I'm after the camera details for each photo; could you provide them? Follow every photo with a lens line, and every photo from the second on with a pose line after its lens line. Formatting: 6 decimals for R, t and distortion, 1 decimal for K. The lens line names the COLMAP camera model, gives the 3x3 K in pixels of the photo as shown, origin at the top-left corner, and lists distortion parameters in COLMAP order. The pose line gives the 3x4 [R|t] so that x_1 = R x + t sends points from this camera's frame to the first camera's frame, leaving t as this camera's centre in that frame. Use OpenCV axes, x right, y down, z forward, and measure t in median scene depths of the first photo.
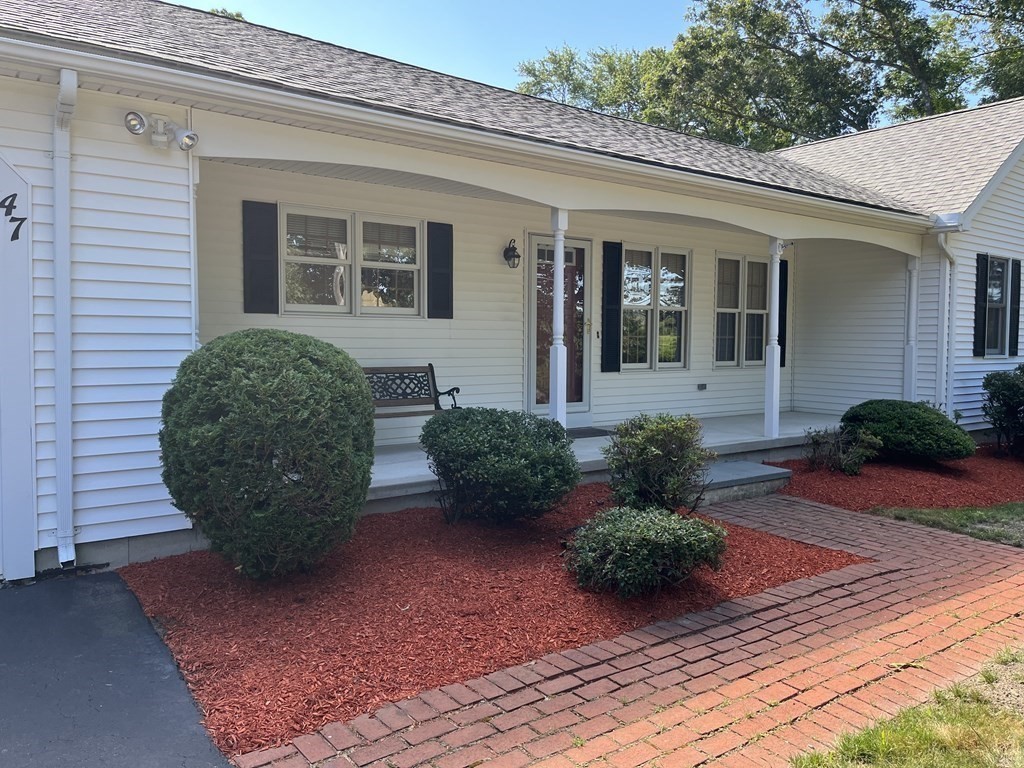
lens RADIAL K [[774.9, 0, 528.8], [0, 774.9, 382.9], [0, 0, 1]] dist [0.027712, -0.000035]
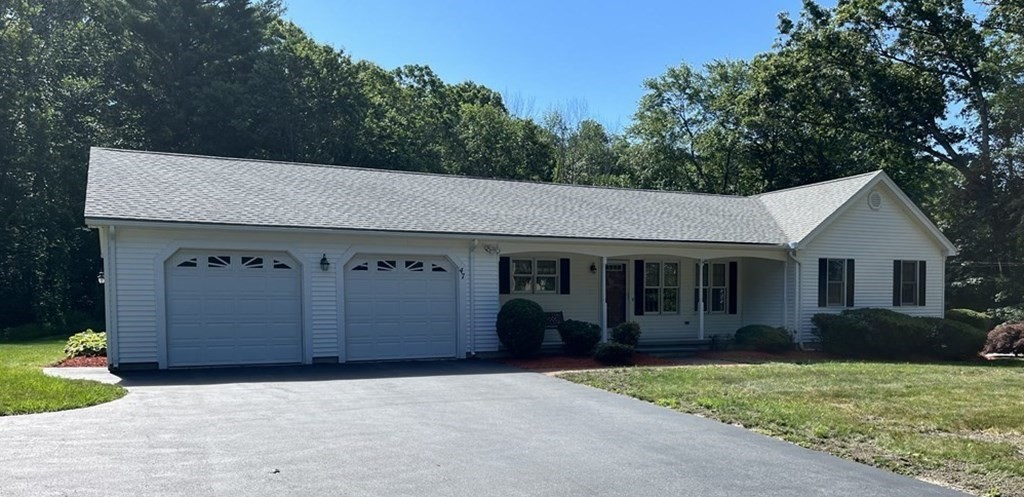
lens RADIAL K [[776.2, 0, 512.0], [0, 776.2, 248.5], [0, 0, 1]] dist [0.006809, 0.000296]
pose [[0.978058, -0.033824, -0.205570, 0.196755], [0.005115, 0.990333, -0.138614, 0.098641], [0.208271, 0.134522, 0.968776, -1.245633]]
